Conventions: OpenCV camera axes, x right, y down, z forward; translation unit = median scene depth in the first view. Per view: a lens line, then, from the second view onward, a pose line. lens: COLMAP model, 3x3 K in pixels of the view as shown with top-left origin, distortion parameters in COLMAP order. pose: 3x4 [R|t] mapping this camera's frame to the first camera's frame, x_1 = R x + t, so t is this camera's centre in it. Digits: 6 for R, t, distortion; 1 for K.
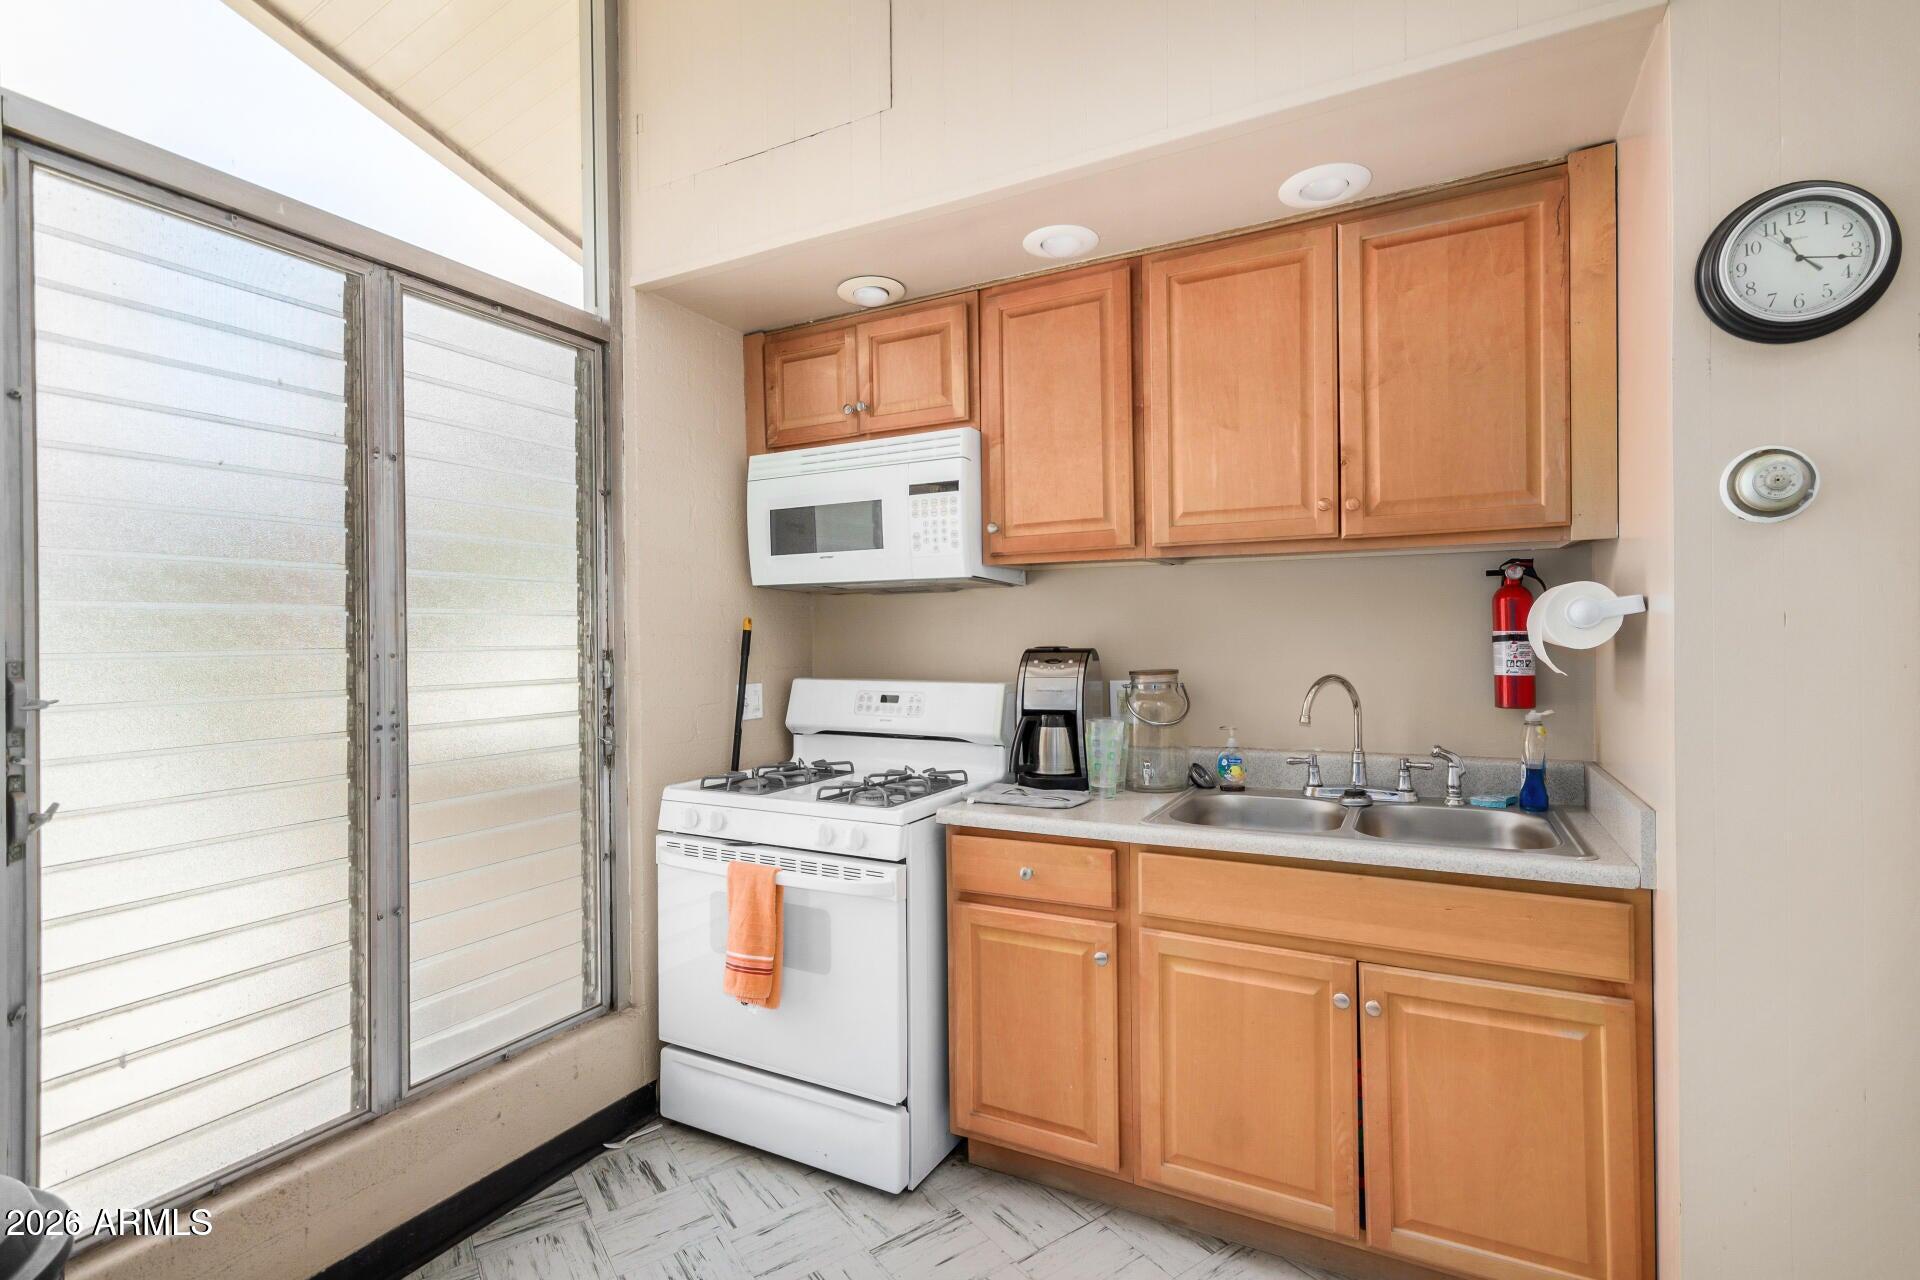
lens RADIAL K [[887.8, 0, 961.1], [0, 887.8, 639.2], [0, 0, 1]] dist [0.002763, 0.000203]
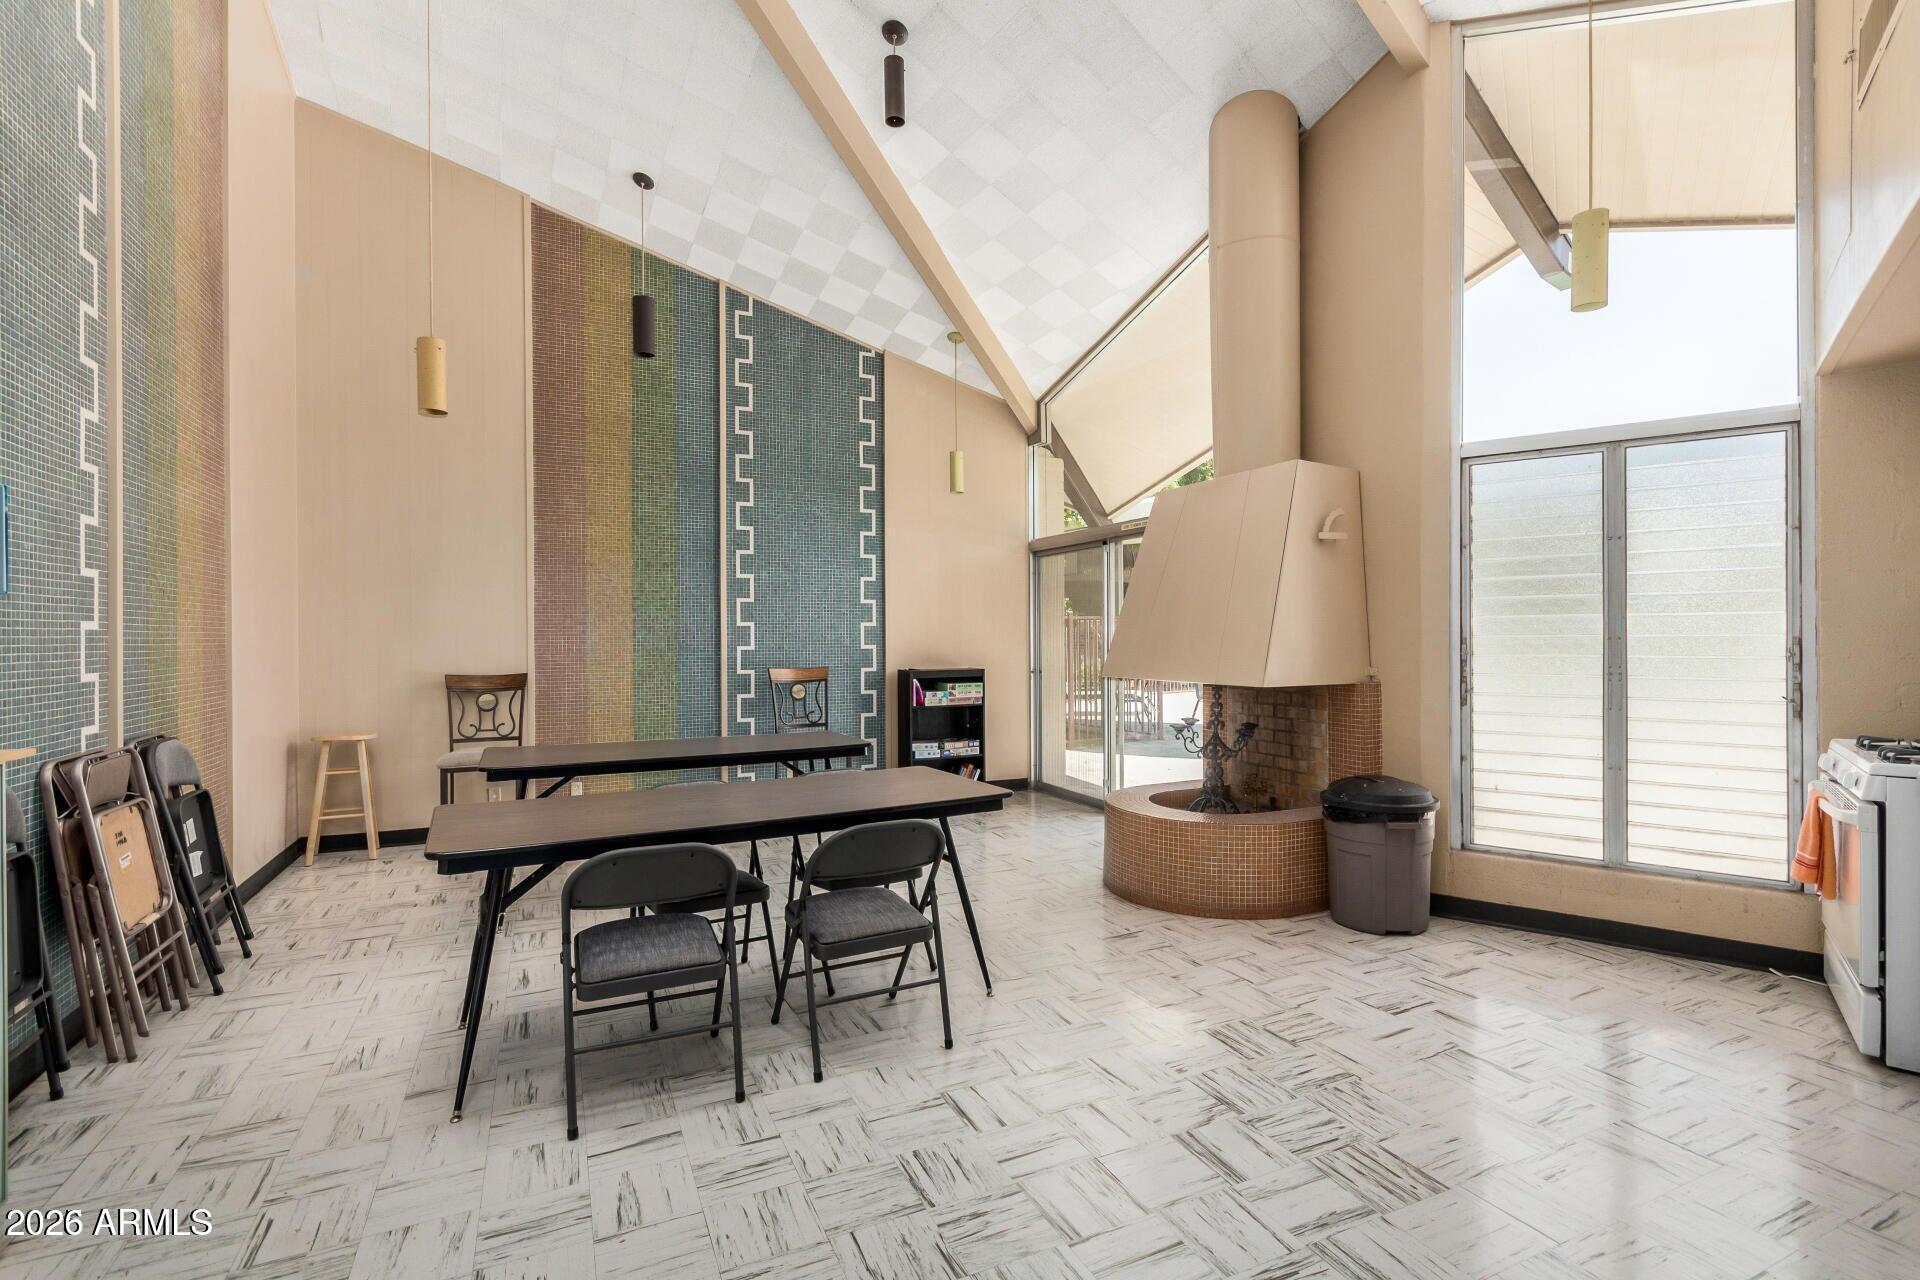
lens RADIAL K [[887.8, 0, 960.2], [0, 887.8, 636.3], [0, 0, 1]] dist [0.002763, 0.000203]
pose [[-0.151296, 0.014058, -0.988389, 1.553695], [0.002897, 0.999901, 0.013779, -0.018163], [0.988484, -0.000778, -0.151322, -0.143789]]
